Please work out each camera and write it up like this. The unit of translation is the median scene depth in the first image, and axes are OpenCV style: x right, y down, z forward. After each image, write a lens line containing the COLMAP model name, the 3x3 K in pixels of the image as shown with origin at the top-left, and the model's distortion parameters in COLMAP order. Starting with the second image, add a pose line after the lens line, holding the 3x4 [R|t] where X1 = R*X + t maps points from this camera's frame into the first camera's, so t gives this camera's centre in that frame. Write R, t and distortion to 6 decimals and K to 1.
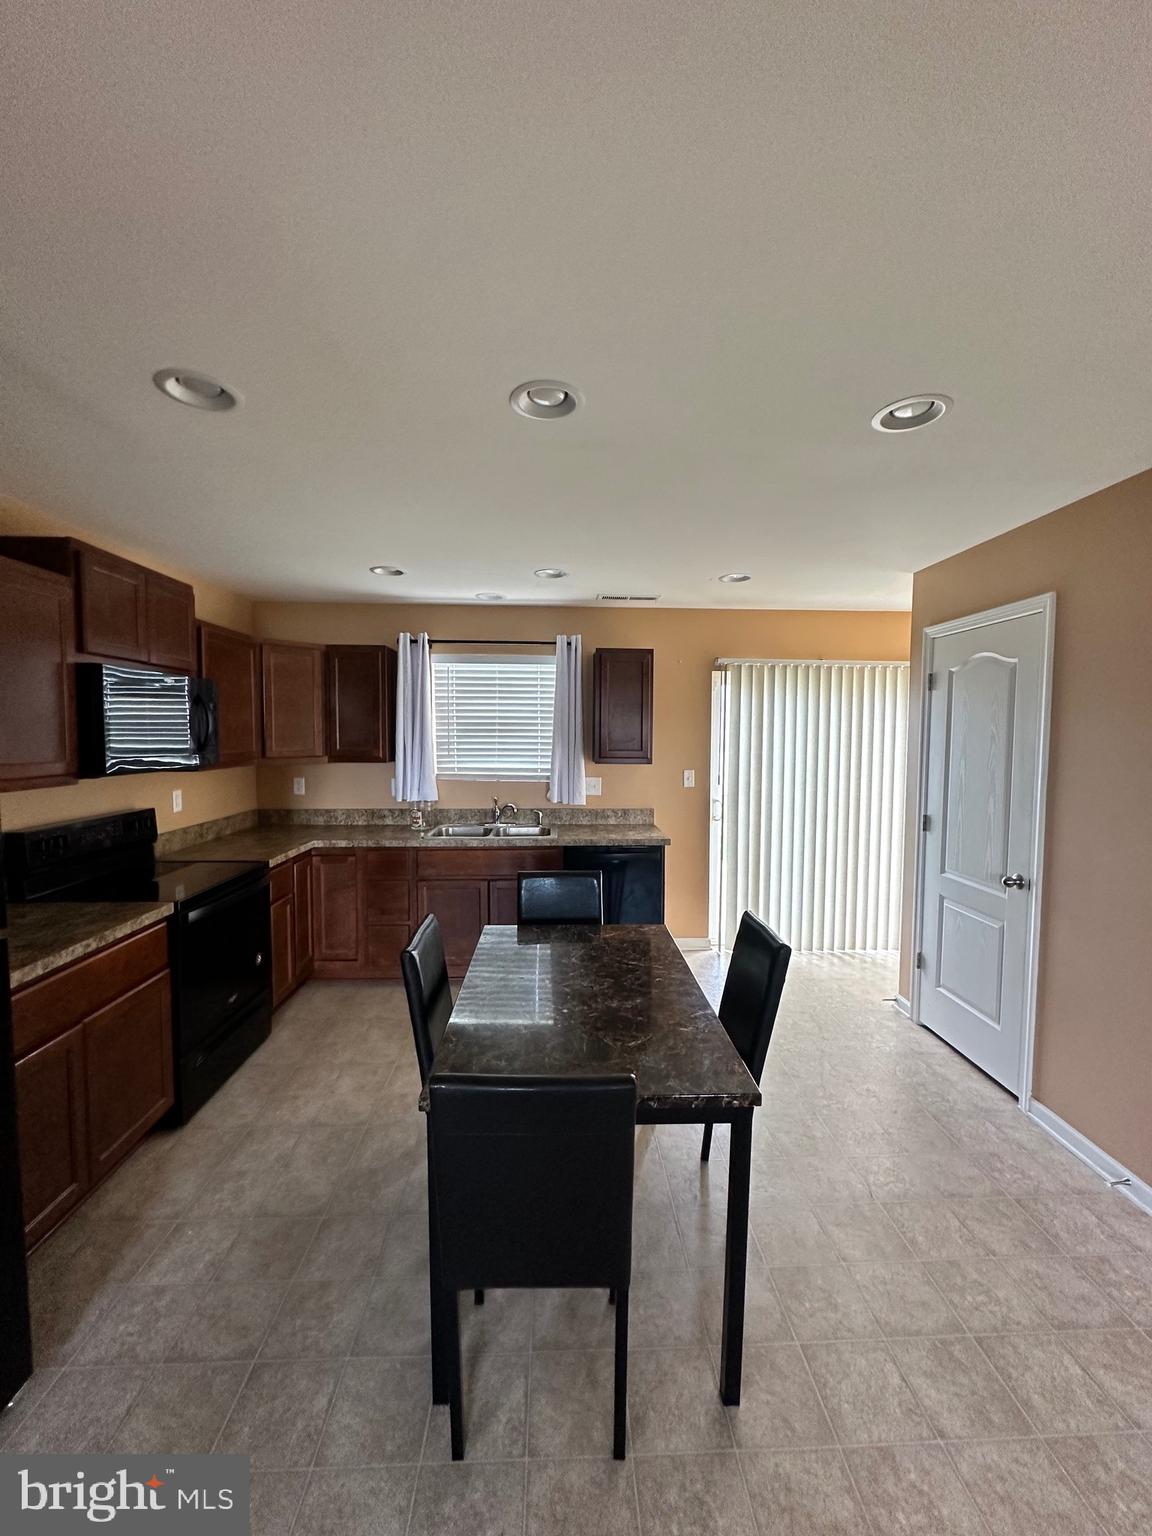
lens RADIAL K [[617.2, 0, 577.6], [0, 617.2, 768.0], [0, 0, 1]] dist [-0.000676, 0.000868]
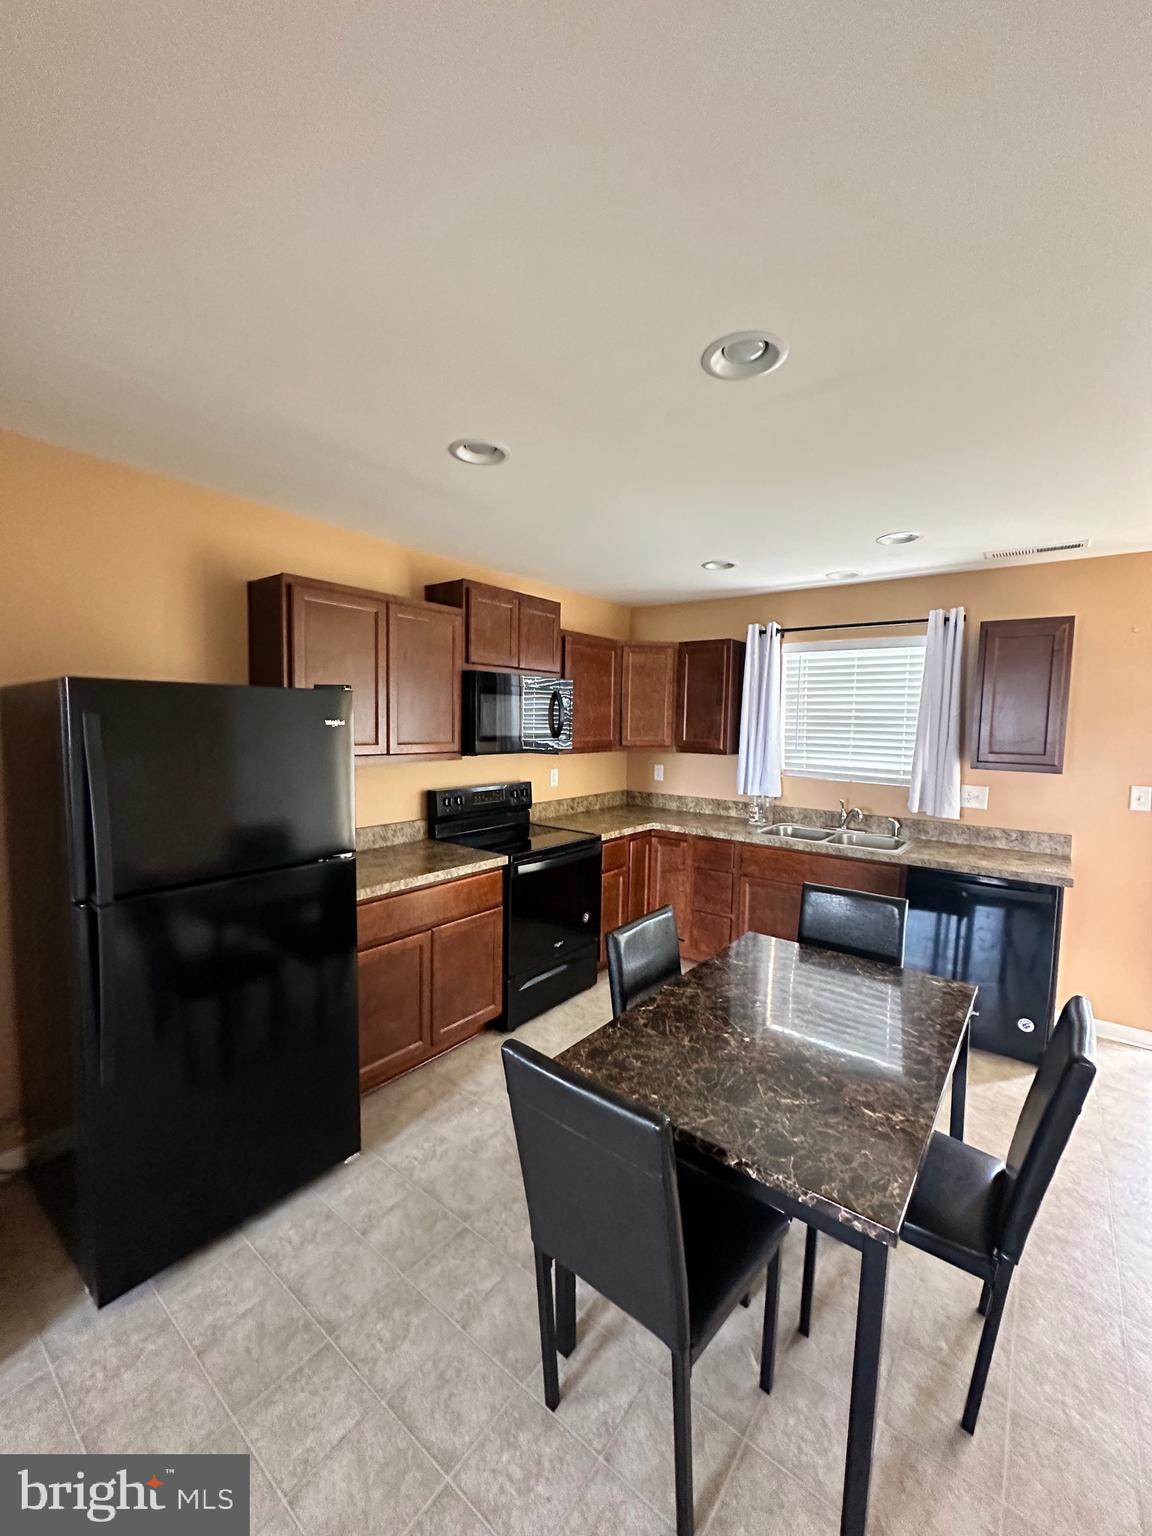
lens RADIAL K [[617.2, 0, 575.4], [0, 617.2, 767.9], [0, 0, 1]] dist [-0.000676, 0.000868]
pose [[0.761817, 0.060797, -0.644933, 0.166506], [-0.052526, 0.998105, 0.032045, -0.007566], [0.645659, 0.009463, 0.763567, 0.073598]]
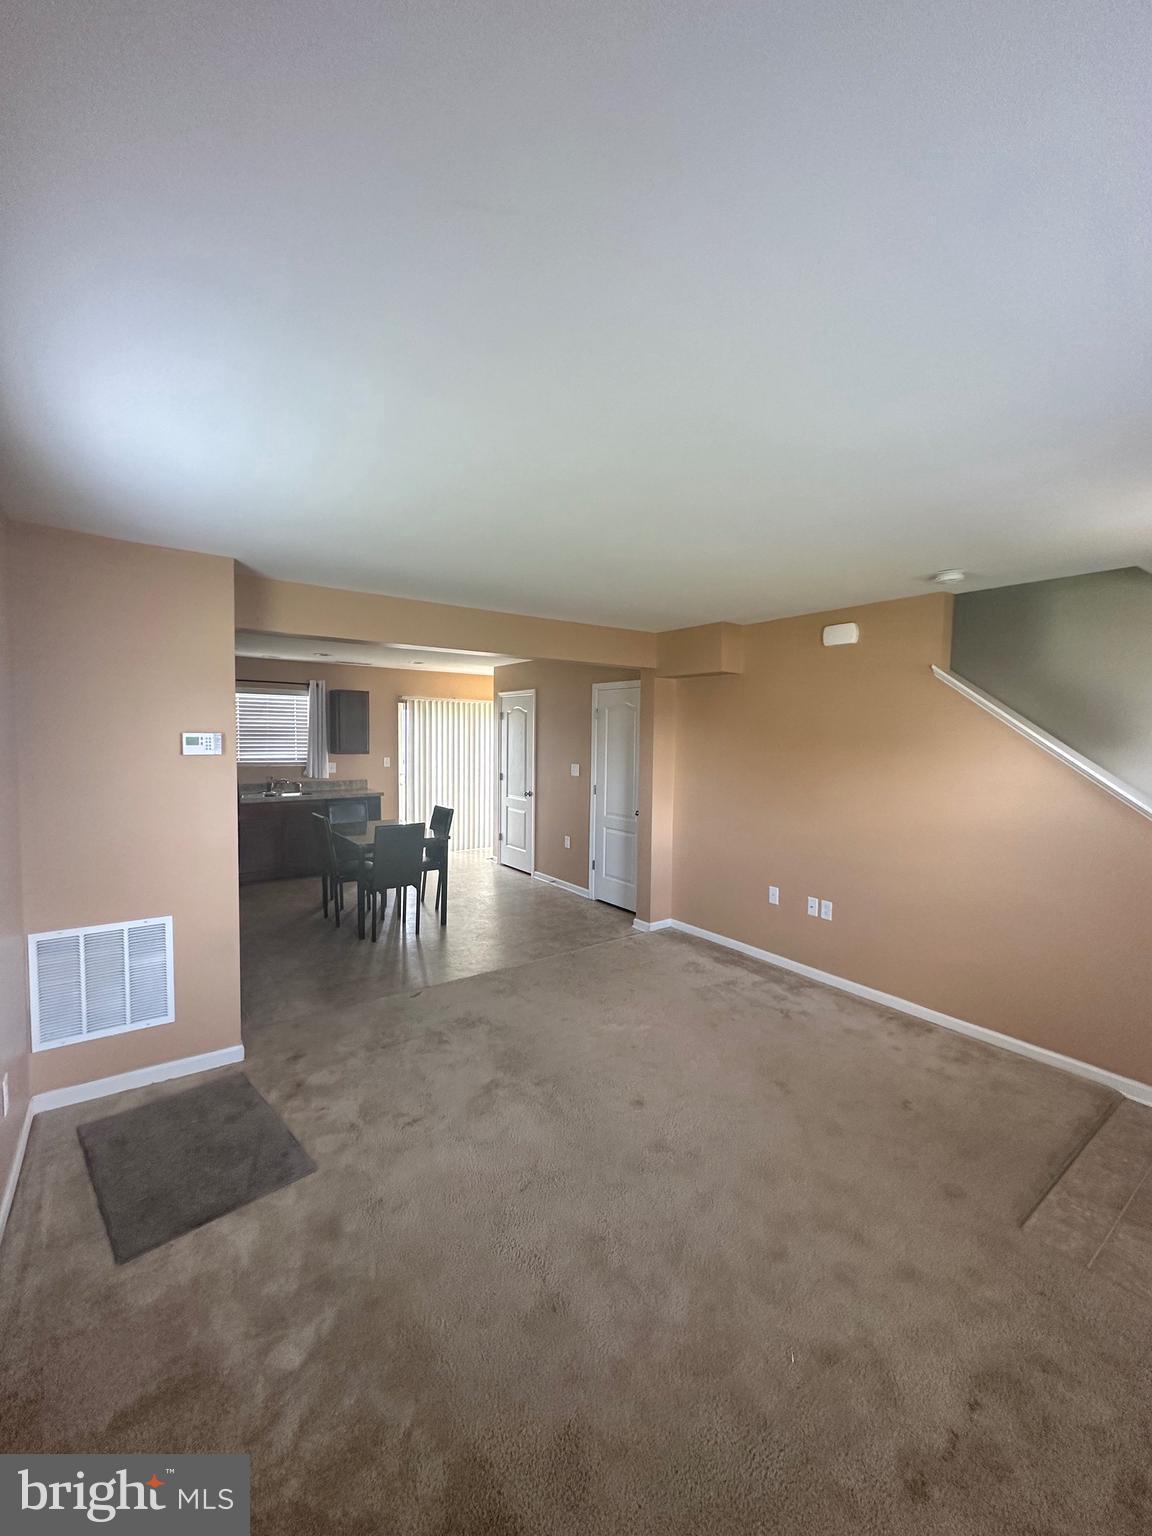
lens RADIAL K [[617.2, 0, 578.5], [0, 617.2, 764.9], [0, 0, 1]] dist [-0.000676, 0.000868]
pose [[0.831719, -0.025320, 0.554618, -0.411428], [0.025637, 0.999645, 0.007192, 0.031411], [-0.554604, 0.008237, 0.832074, -0.941321]]
